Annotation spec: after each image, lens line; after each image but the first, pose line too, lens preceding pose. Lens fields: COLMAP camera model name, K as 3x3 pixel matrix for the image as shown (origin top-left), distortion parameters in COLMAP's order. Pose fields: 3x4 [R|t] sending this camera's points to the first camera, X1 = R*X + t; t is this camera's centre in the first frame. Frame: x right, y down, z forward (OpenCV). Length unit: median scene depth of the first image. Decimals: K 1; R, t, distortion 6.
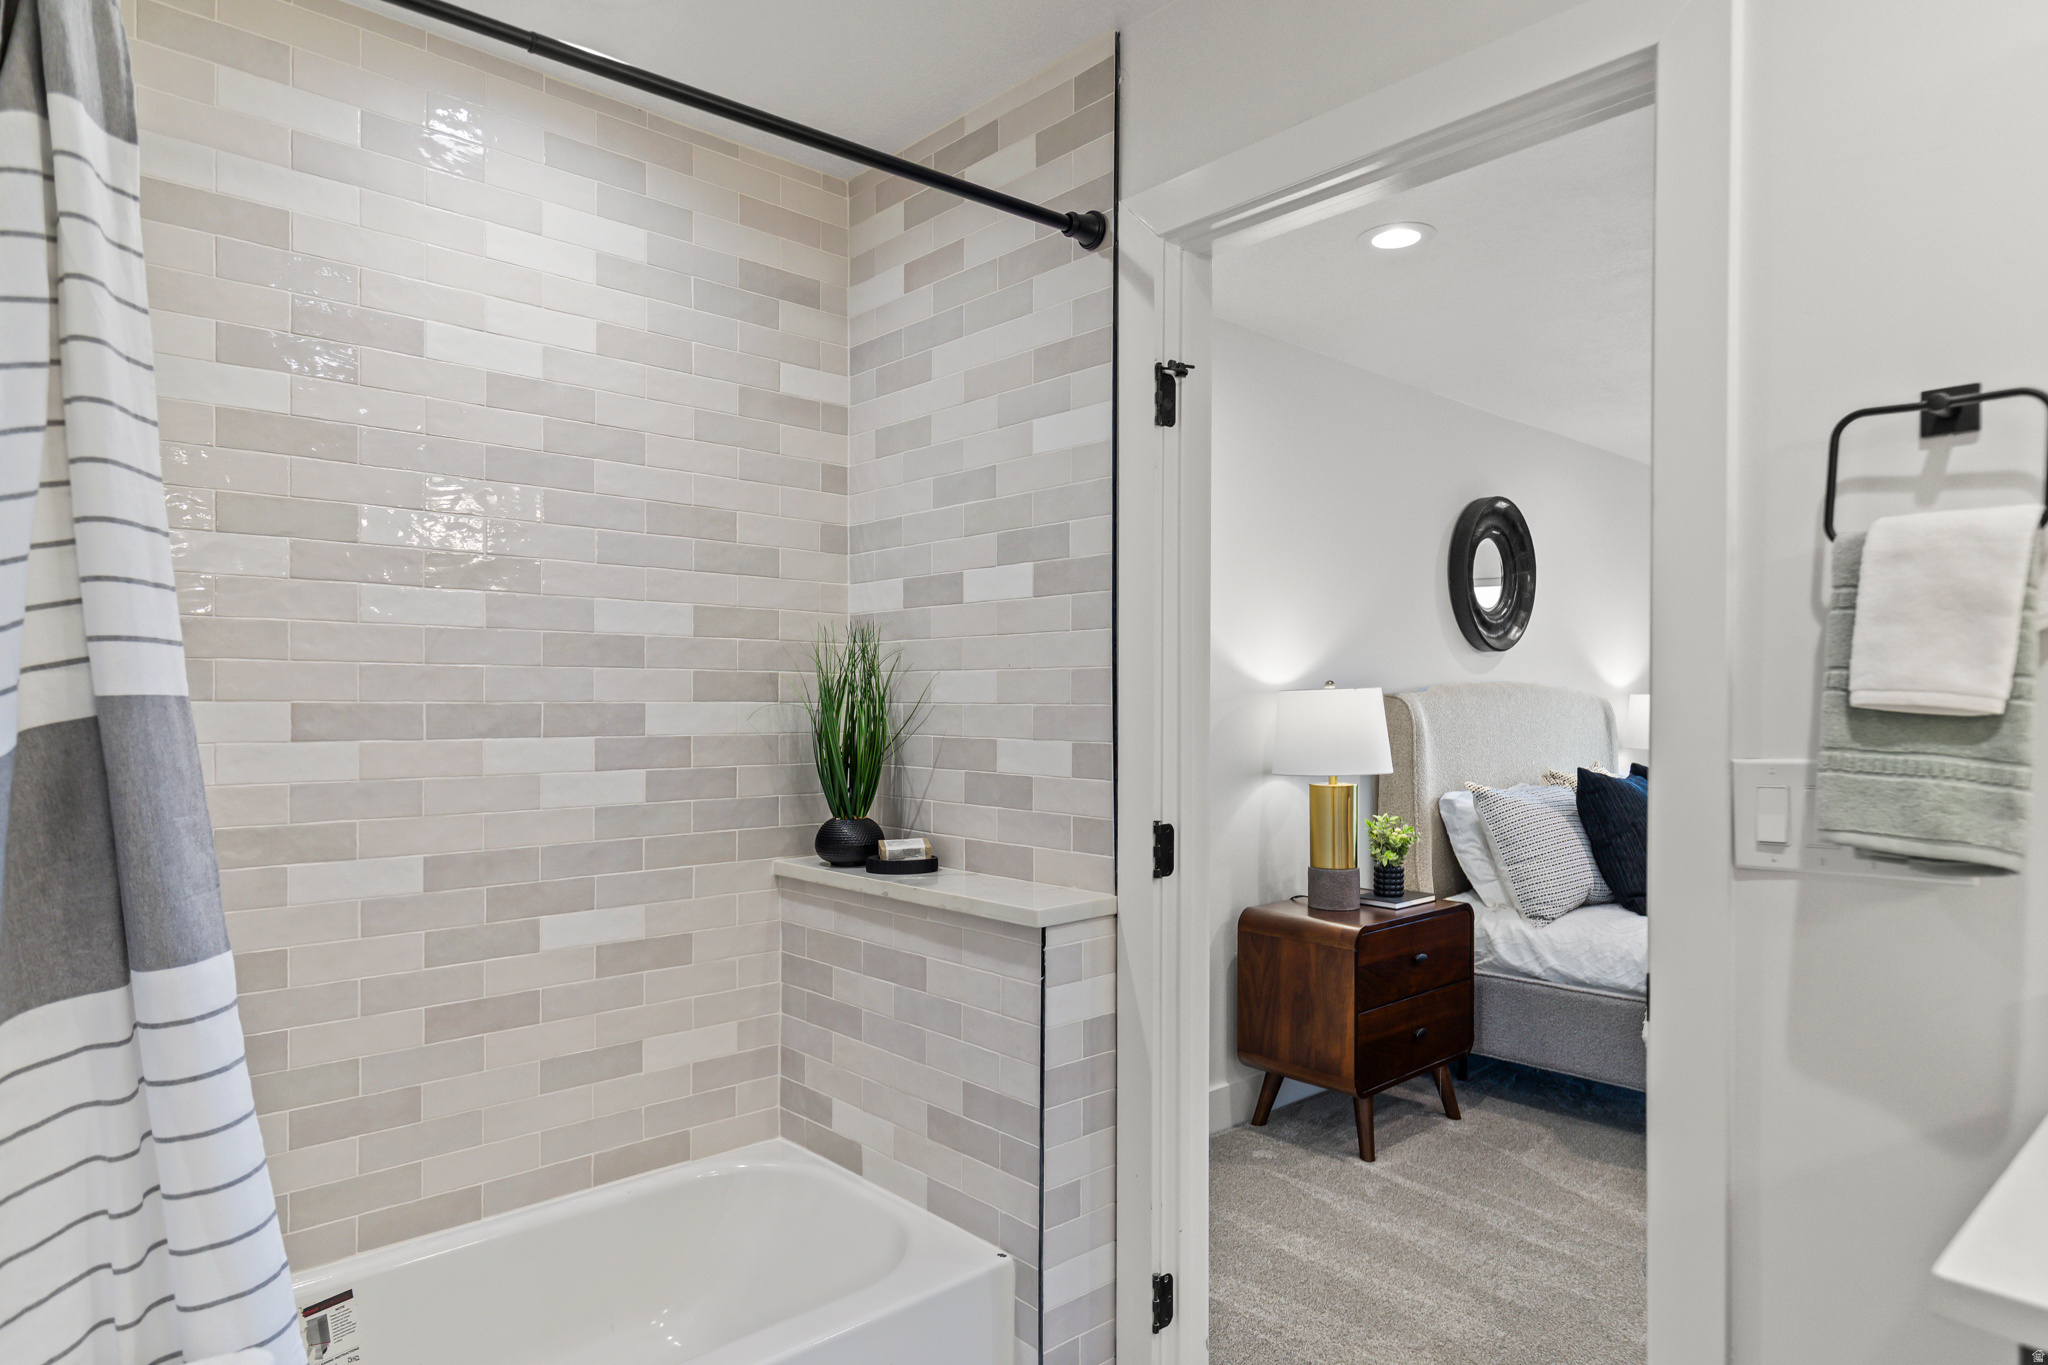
lens RADIAL K [[1171.6, 0, 1030.1], [0, 1171.6, 691.3], [0, 0, 1]] dist [0.015385, -0.002818]
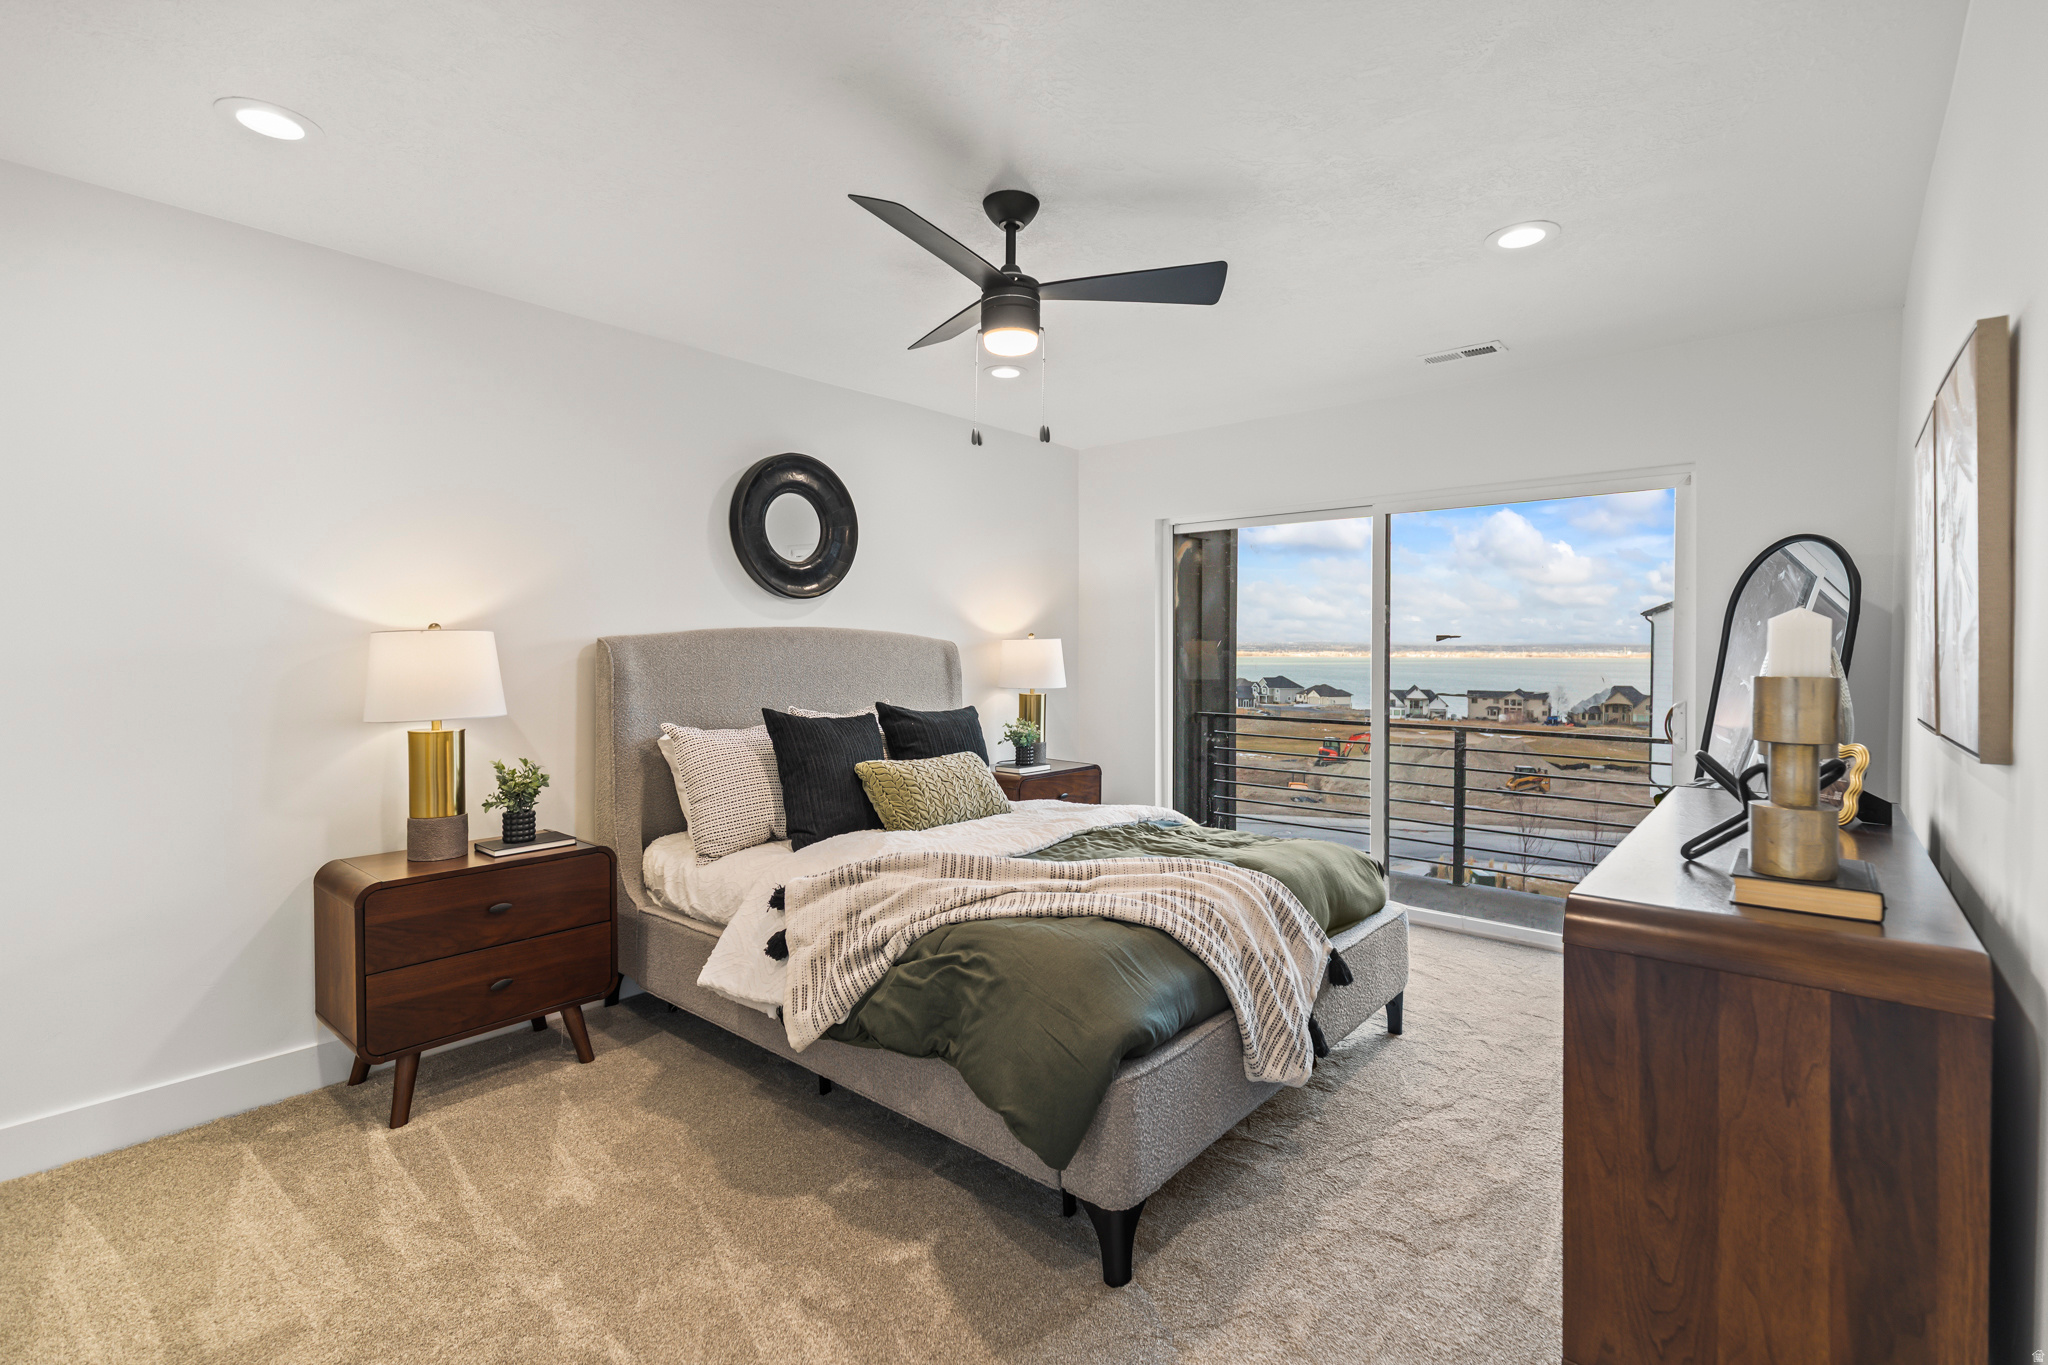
lens RADIAL K [[928.0, 0, 1072.4], [0, 928.0, 653.6], [0, 0, 1]] dist [0.004731, -0.002203]
pose [[0.989215, -0.006923, 0.146309, 0.666124], [0.005086, 0.999903, 0.012928, 0.008444], [-0.146384, -0.012045, 0.989154, 0.166198]]
